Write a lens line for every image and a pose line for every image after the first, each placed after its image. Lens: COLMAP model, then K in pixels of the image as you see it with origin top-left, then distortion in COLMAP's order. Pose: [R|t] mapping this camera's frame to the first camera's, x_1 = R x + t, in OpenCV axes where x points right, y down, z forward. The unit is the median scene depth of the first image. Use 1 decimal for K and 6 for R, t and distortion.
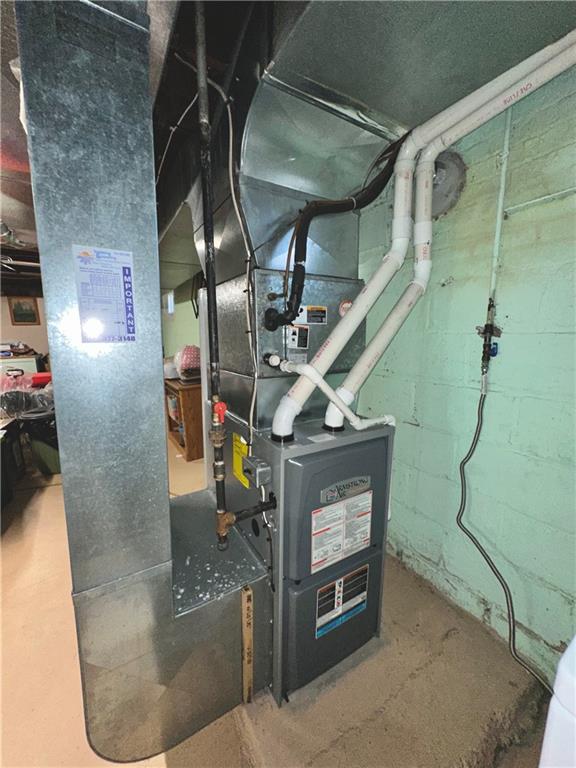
lens RADIAL K [[305.1, 0, 285.7], [0, 305.1, 384.9], [0, 0, 1]] dist [0.000432, -0.001402]
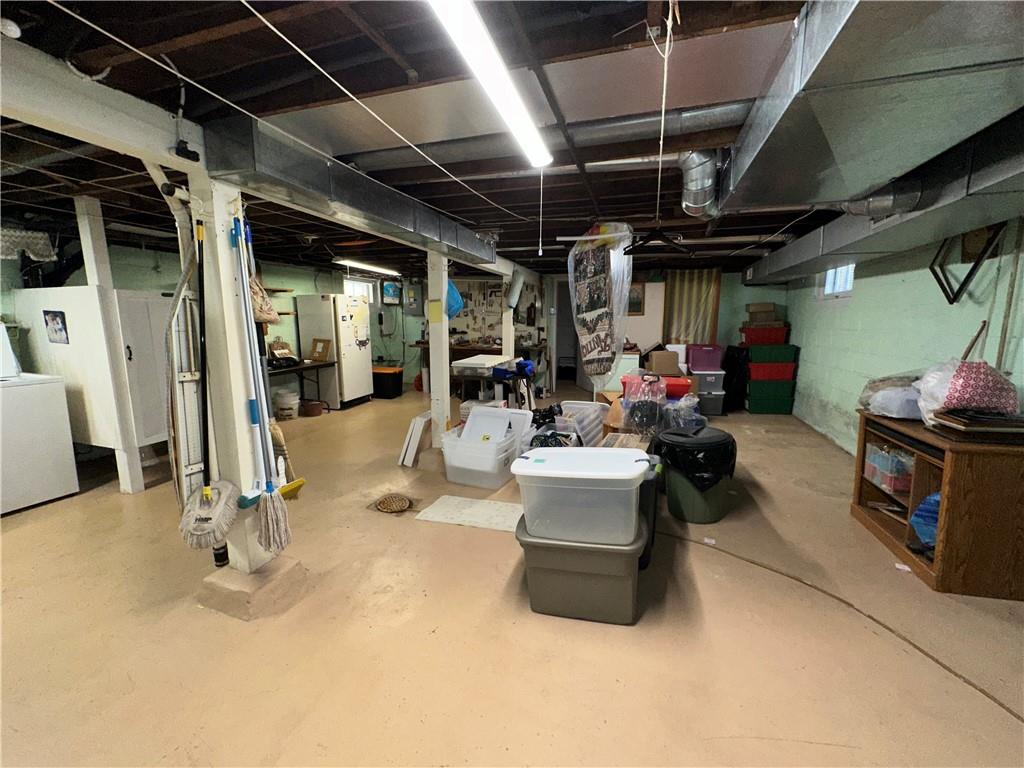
lens RADIAL K [[406.8, 0, 513.5], [0, 406.8, 383.0], [0, 0, 1]] dist [0.000432, -0.001402]
pose [[0.645957, 0.116913, -0.754368, -0.304753], [-0.126486, 0.990935, 0.045267, -0.029567], [0.752822, 0.066177, 0.654889, 0.015296]]
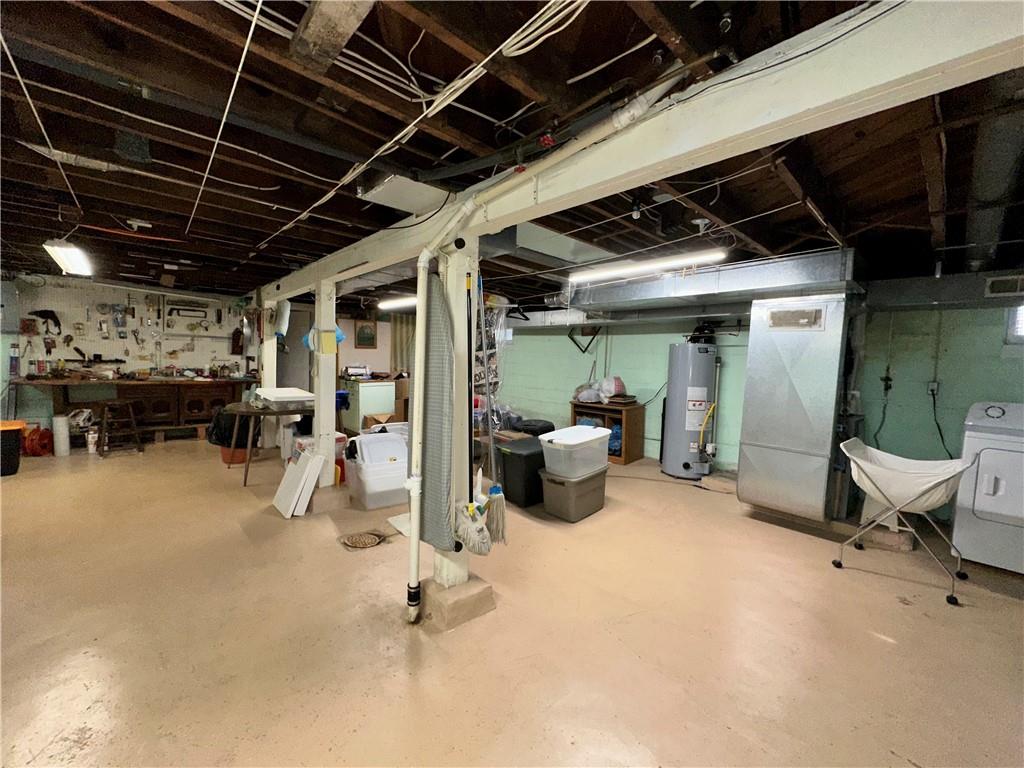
lens RADIAL K [[406.8, 0, 510.0], [0, 406.8, 384.8], [0, 0, 1]] dist [0.000432, -0.001402]
pose [[0.982391, 0.022800, 0.185441, -1.122800], [-0.005120, 0.995439, -0.095264, 0.076931], [-0.186767, 0.092637, 0.978027, -0.634294]]
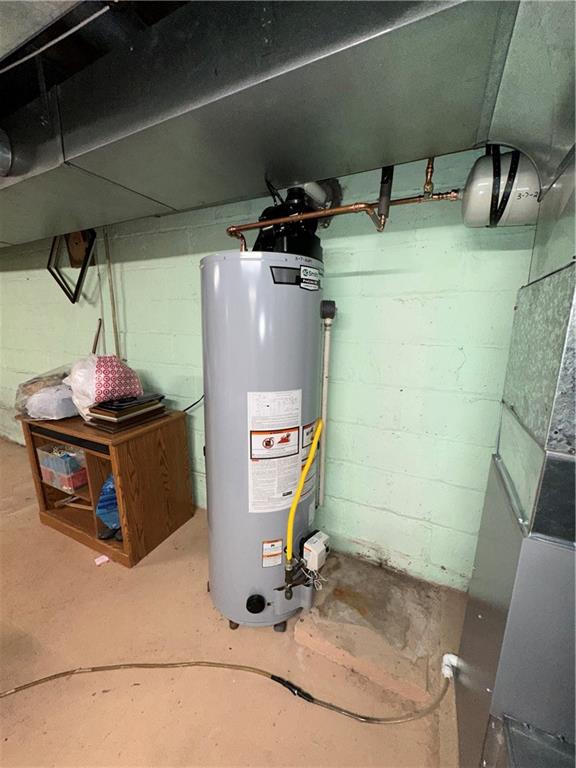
lens RADIAL K [[305.1, 0, 286.9], [0, 305.1, 386.9], [0, 0, 1]] dist [0.000432, -0.001402]
pose [[0.848463, -0.087777, 0.521926, -0.340639], [0.064652, 0.995955, 0.062399, -0.089320], [-0.525292, -0.019200, 0.850706, 0.388131]]
